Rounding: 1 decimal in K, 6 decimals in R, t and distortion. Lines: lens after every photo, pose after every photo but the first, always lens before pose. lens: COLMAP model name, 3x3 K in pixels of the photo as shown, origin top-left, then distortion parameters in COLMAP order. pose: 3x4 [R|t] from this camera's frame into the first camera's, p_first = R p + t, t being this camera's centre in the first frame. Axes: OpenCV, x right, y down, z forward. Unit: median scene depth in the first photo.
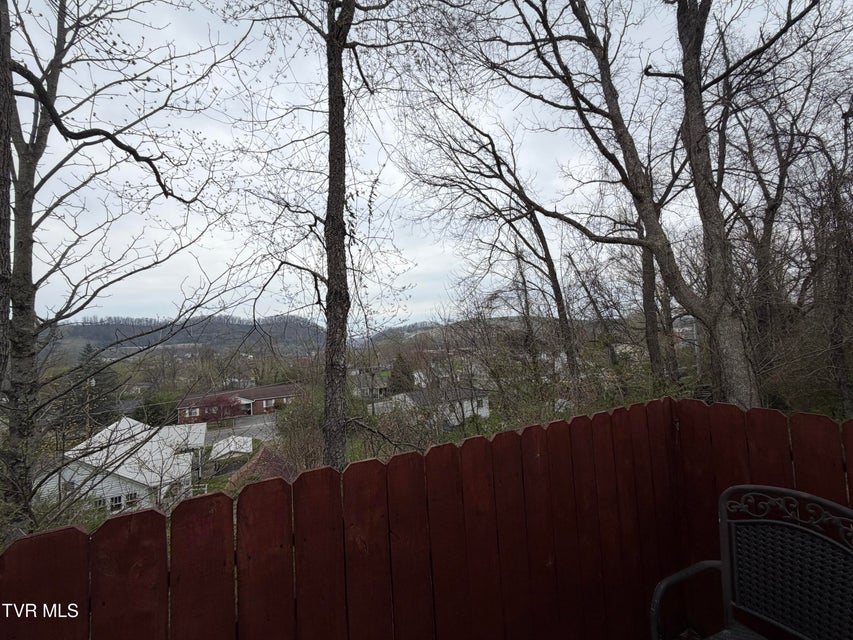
lens RADIAL K [[341.8, 0, 428.5], [0, 341.8, 320.2], [0, 0, 1]] dist [0.000984, -0.000952]
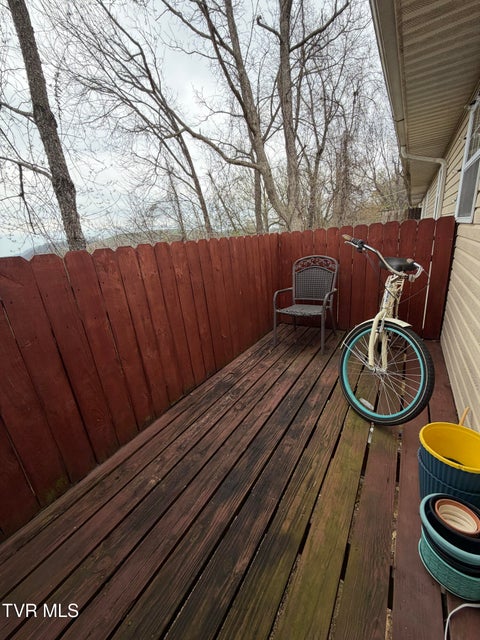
lens RADIAL K [[256.4, 0, 240.9], [0, 256.4, 319.3], [0, 0, 1]] dist [0.000984, -0.000952]
pose [[0.866766, -0.181224, 0.464623, -0.063727], [0.023561, 0.945480, 0.324826, 0.031796], [-0.498158, -0.270601, 0.823780, -0.070250]]
